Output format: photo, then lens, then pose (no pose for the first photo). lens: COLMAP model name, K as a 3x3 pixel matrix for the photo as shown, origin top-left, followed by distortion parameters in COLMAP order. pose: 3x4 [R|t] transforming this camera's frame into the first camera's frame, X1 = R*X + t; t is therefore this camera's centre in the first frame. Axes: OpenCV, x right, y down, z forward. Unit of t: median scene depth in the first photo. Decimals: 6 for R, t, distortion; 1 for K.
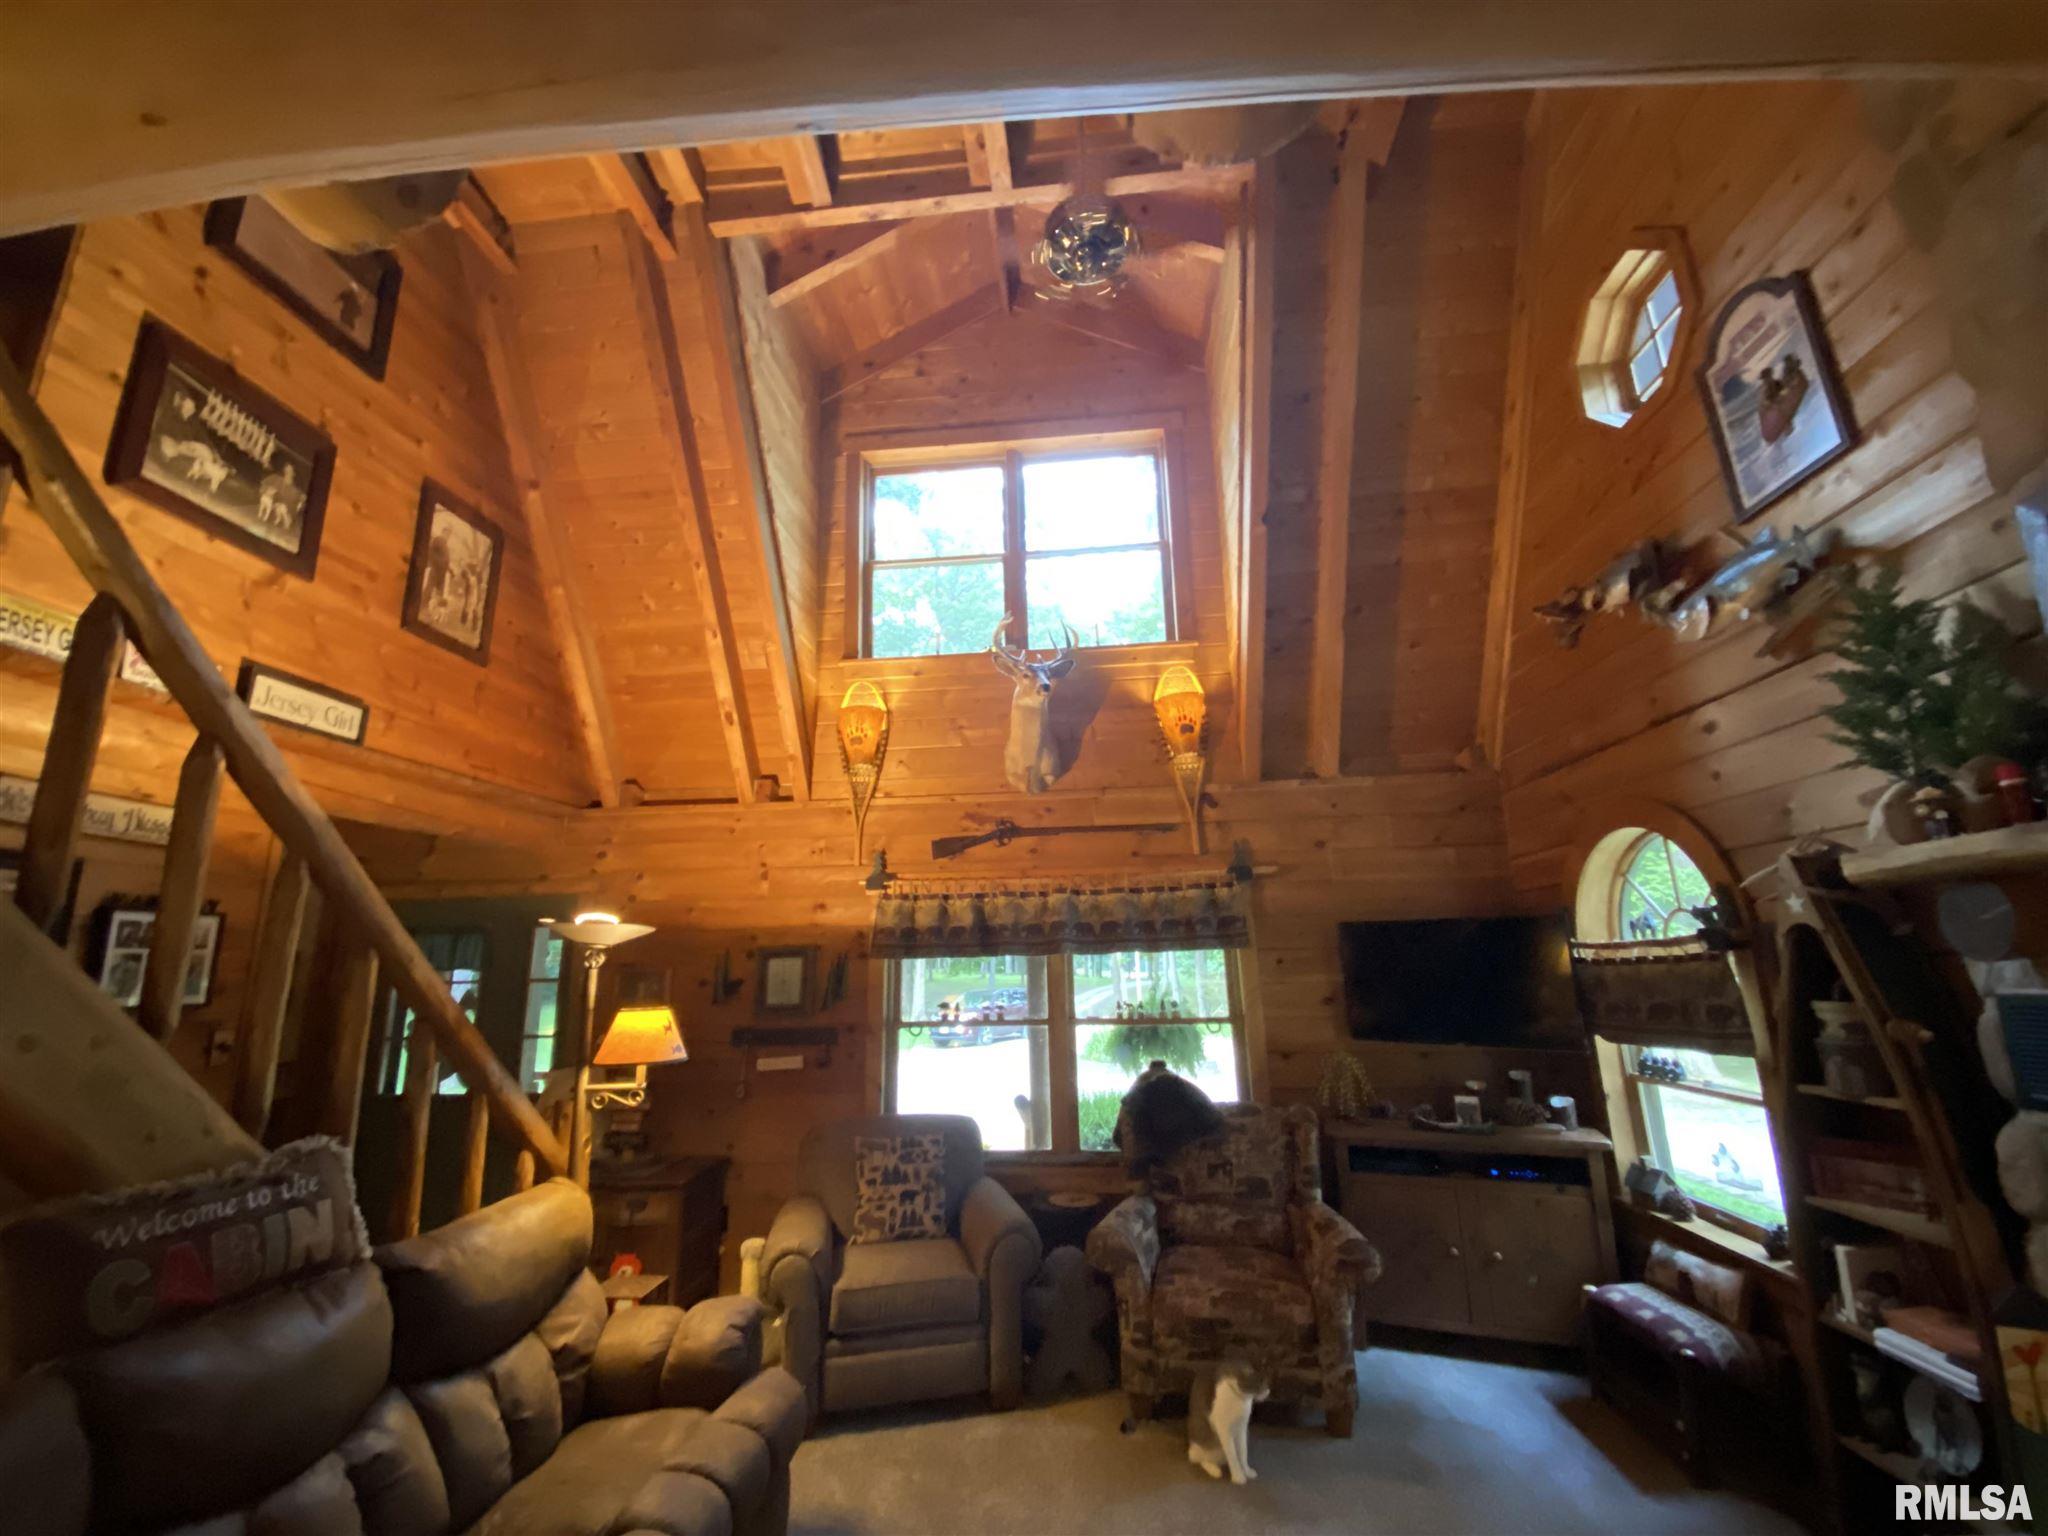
lens RADIAL K [[830.1, 0, 1017.2], [0, 830.1, 770.9], [0, 0, 1]] dist [0.016651, -0.018628]
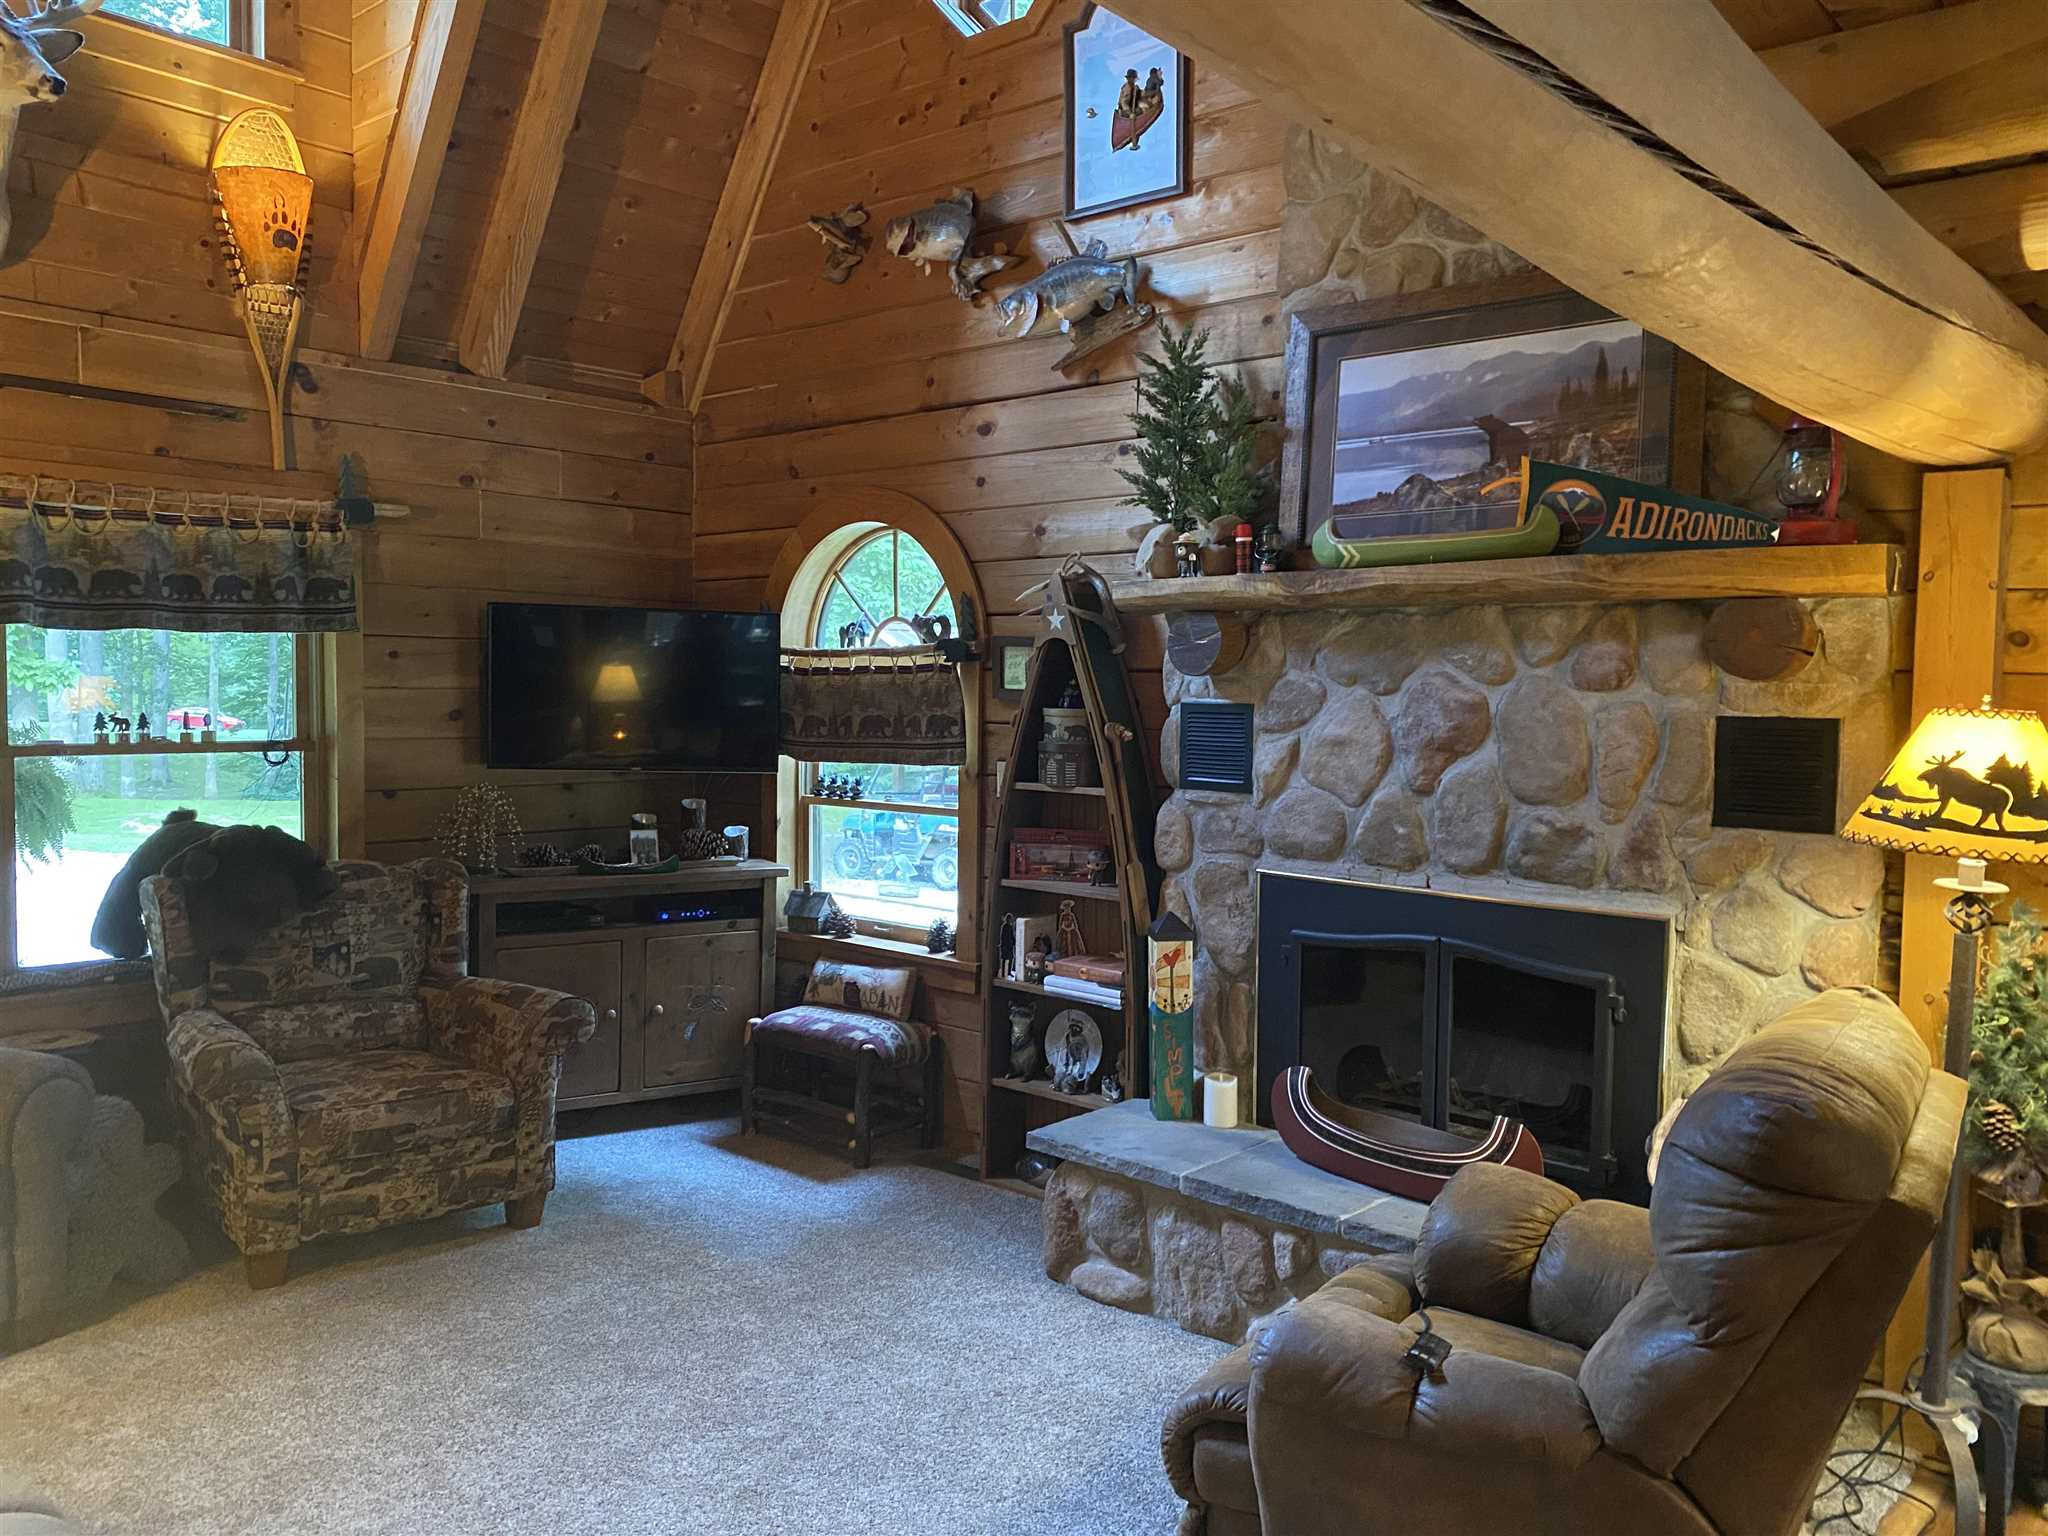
lens RADIAL K [[1538.8, 0, 1024.0], [0, 1538.8, 769.2], [0, 0, 1]] dist [0.100576, -0.290107]
pose [[0.578735, -0.013807, 0.815399, -0.517471], [-0.212644, 0.962713, 0.167228, 0.015279], [-0.787304, -0.270171, 0.554220, -0.091752]]
